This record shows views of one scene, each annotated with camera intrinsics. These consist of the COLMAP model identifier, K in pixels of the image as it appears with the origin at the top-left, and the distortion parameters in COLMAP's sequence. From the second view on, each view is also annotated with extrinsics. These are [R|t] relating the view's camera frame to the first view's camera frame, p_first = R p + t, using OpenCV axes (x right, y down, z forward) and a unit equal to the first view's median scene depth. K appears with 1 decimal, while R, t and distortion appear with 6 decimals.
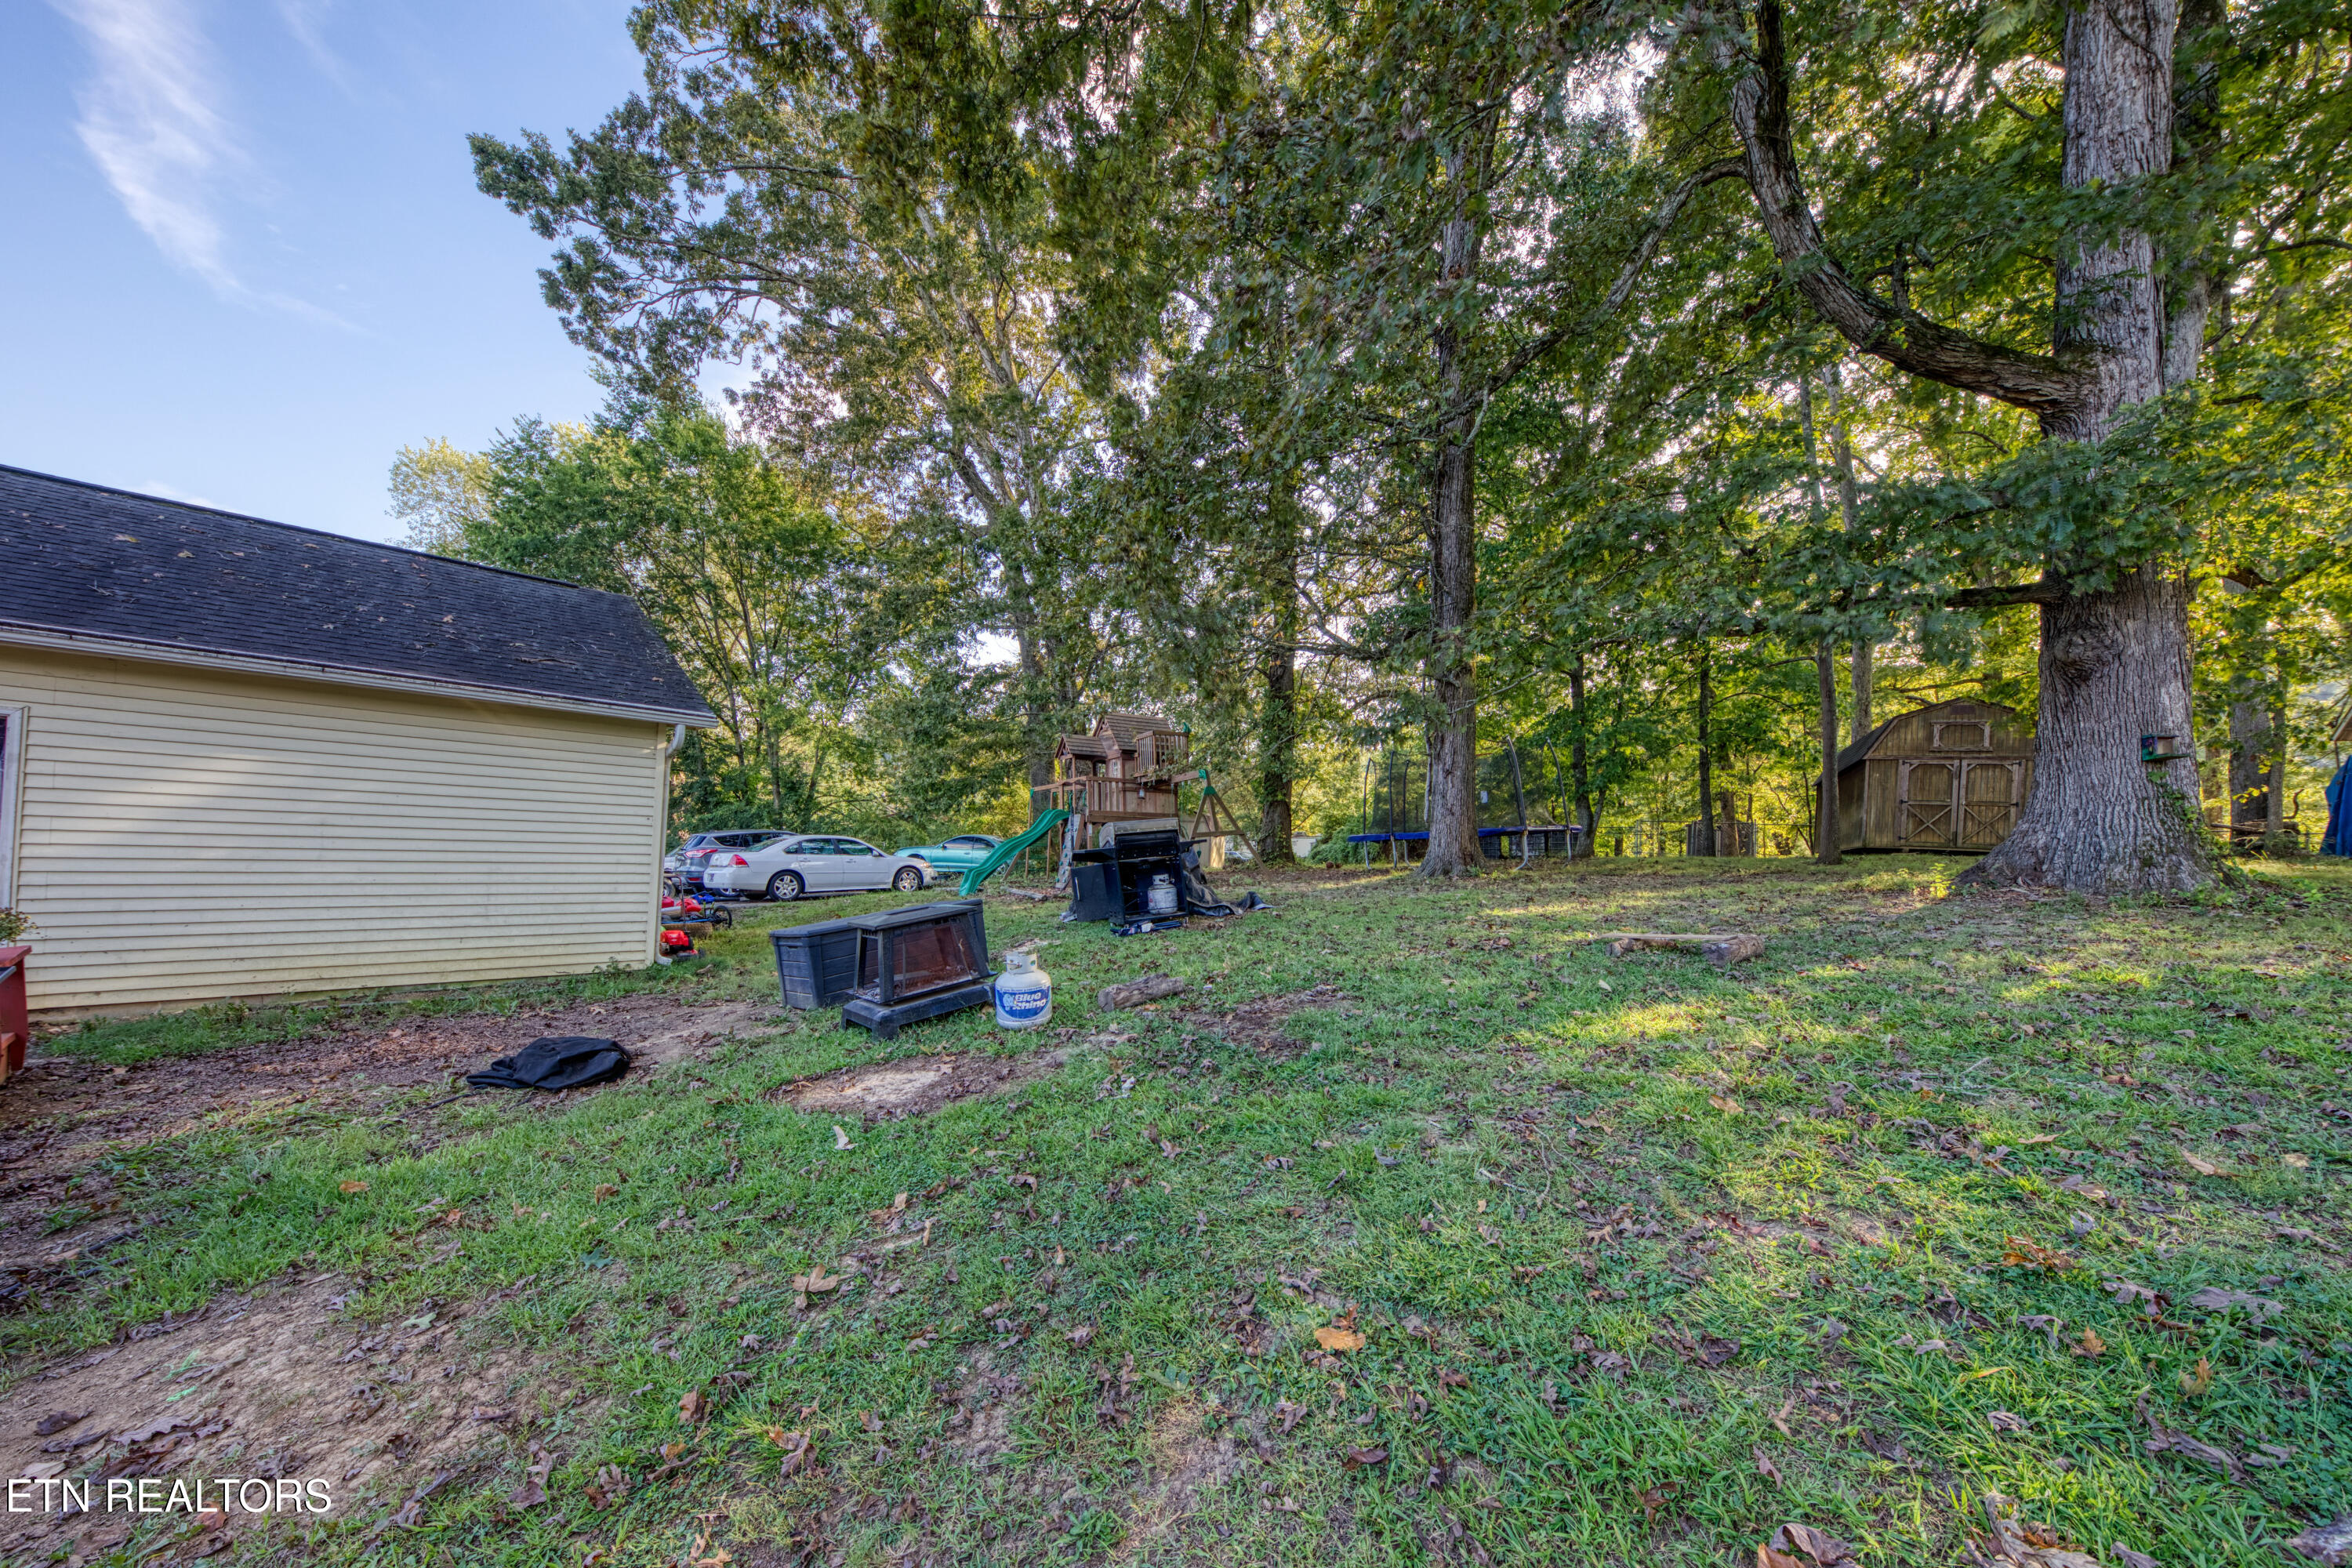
lens RADIAL K [[820.6, 0, 1180.9], [0, 820.6, 804.0], [0, 0, 1]] dist [0.014454, -0.000111]
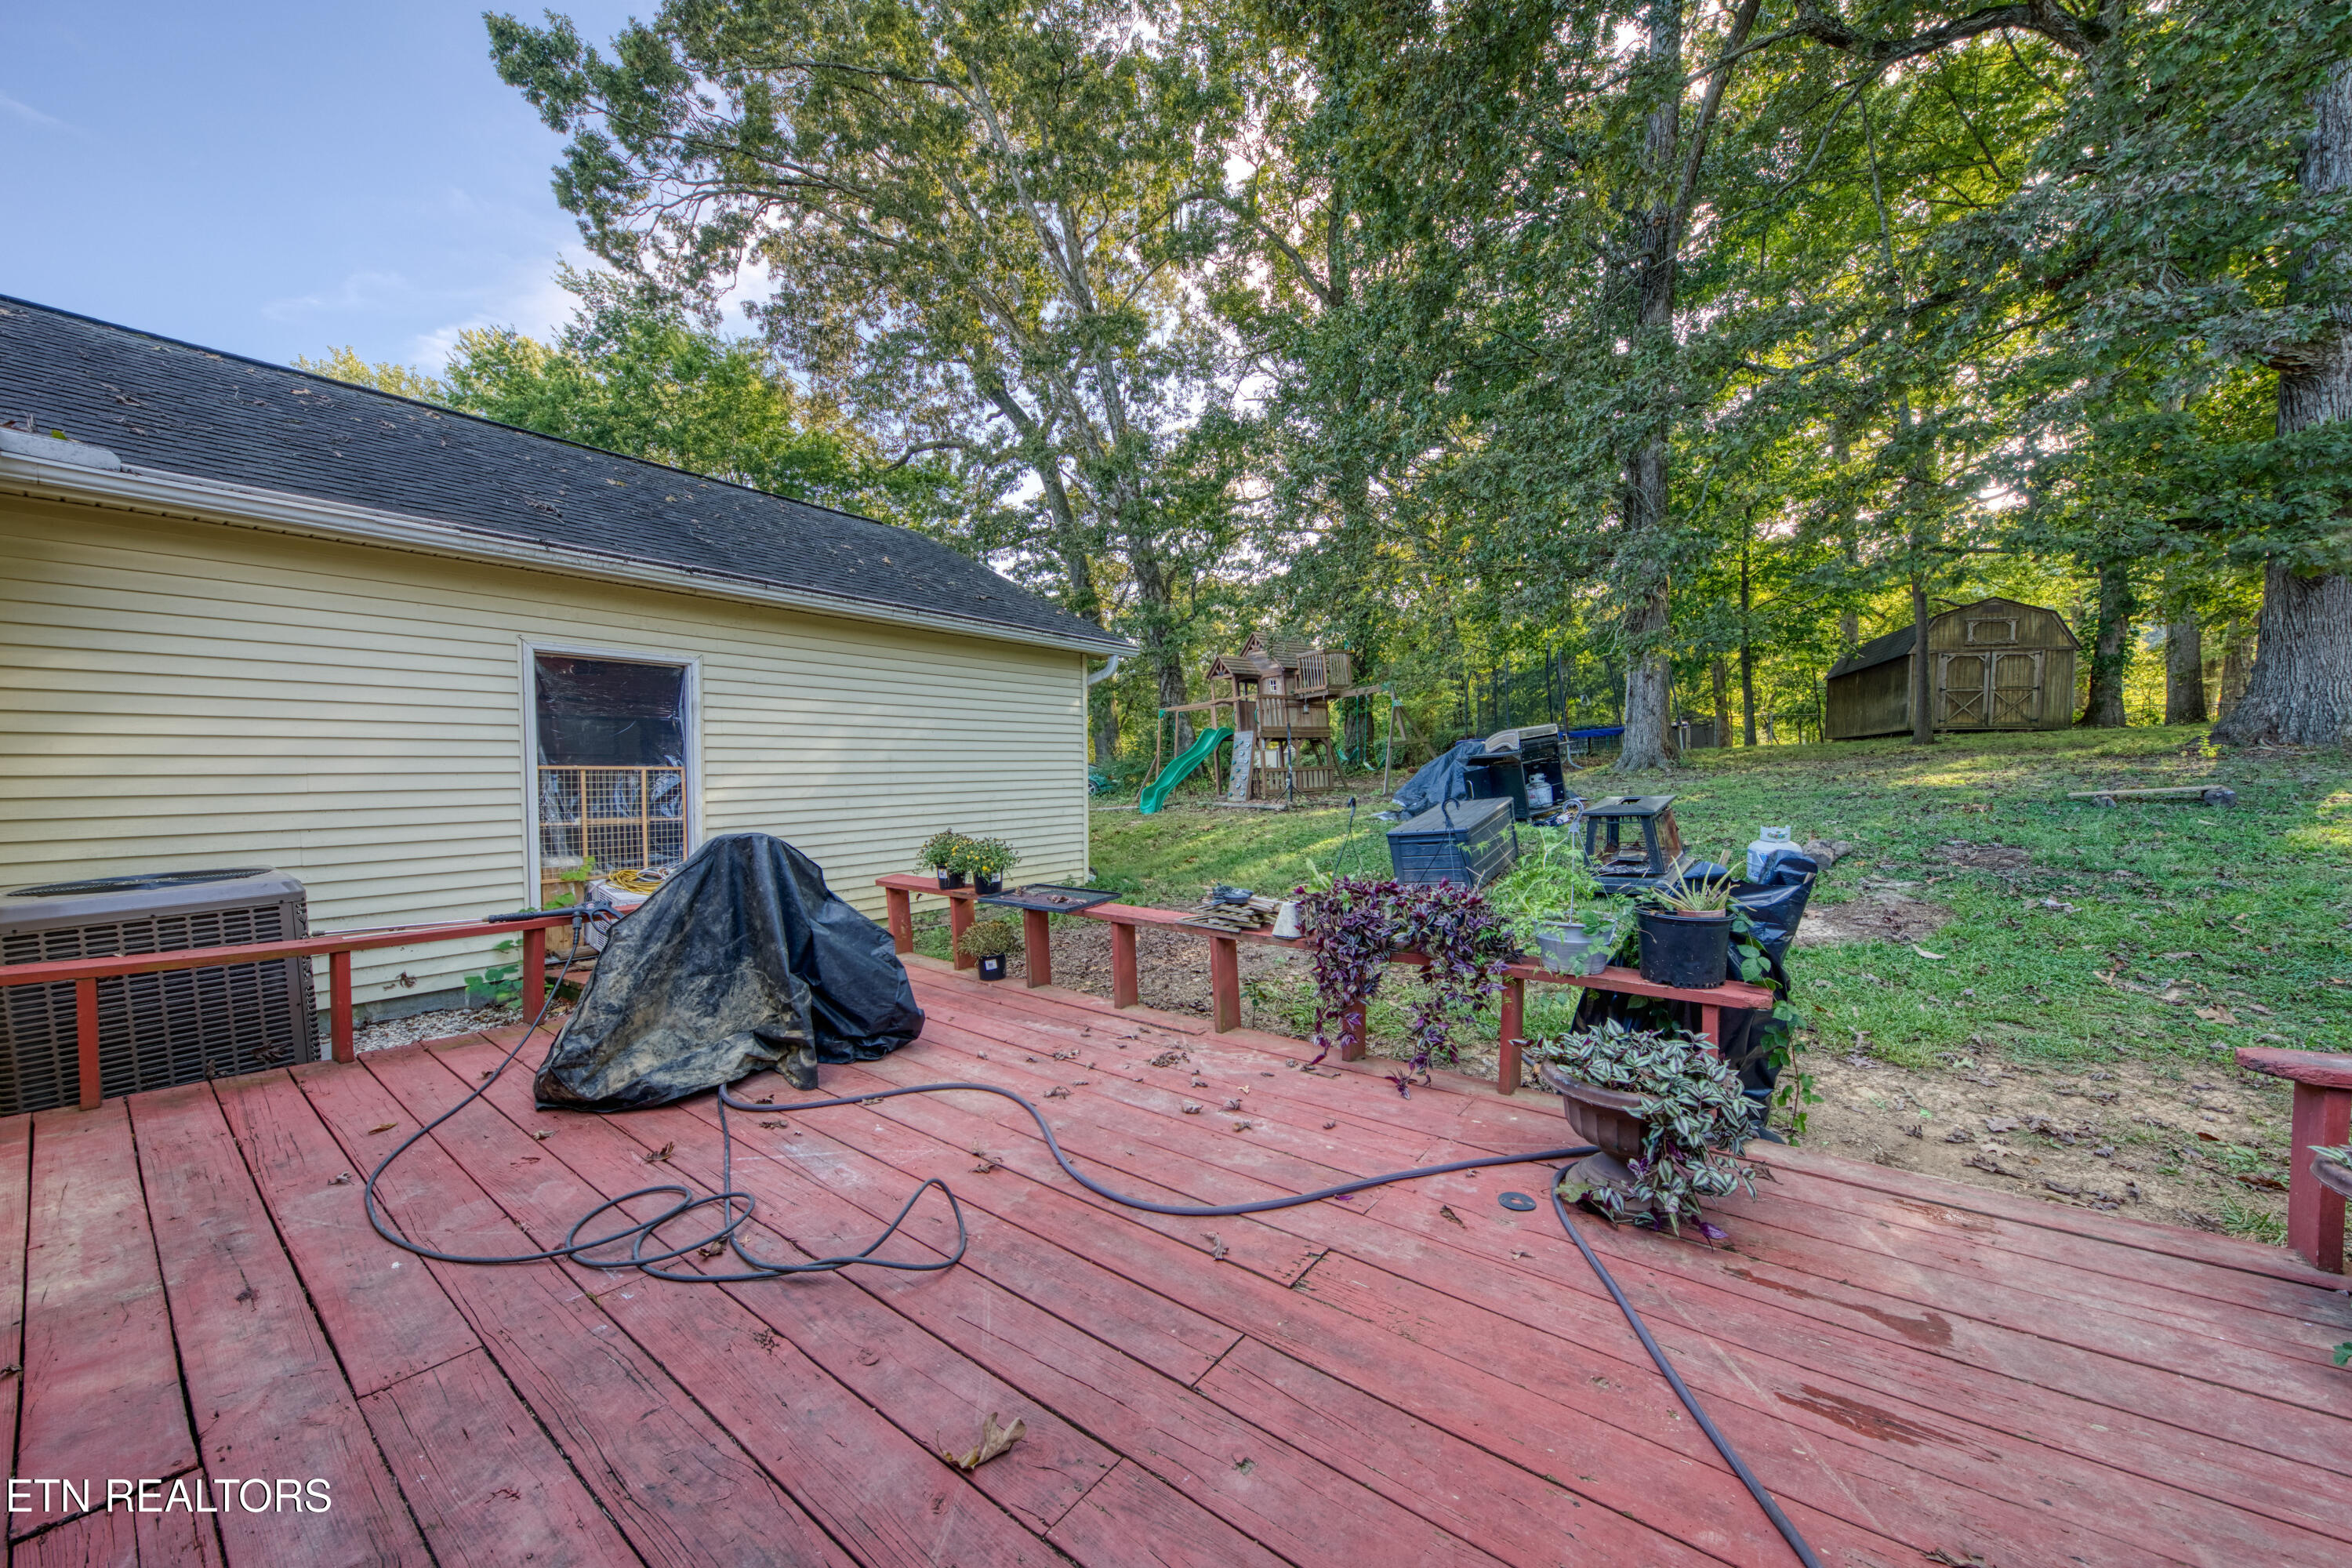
lens RADIAL K [[820.6, 0, 1163.8], [0, 820.6, 775.6], [0, 0, 1]] dist [0.014454, -0.000111]
pose [[0.992781, -0.048906, 0.109518, -0.226289], [0.041624, 0.996829, 0.067813, -0.004038], [-0.112487, -0.062765, 0.991669, -0.033823]]
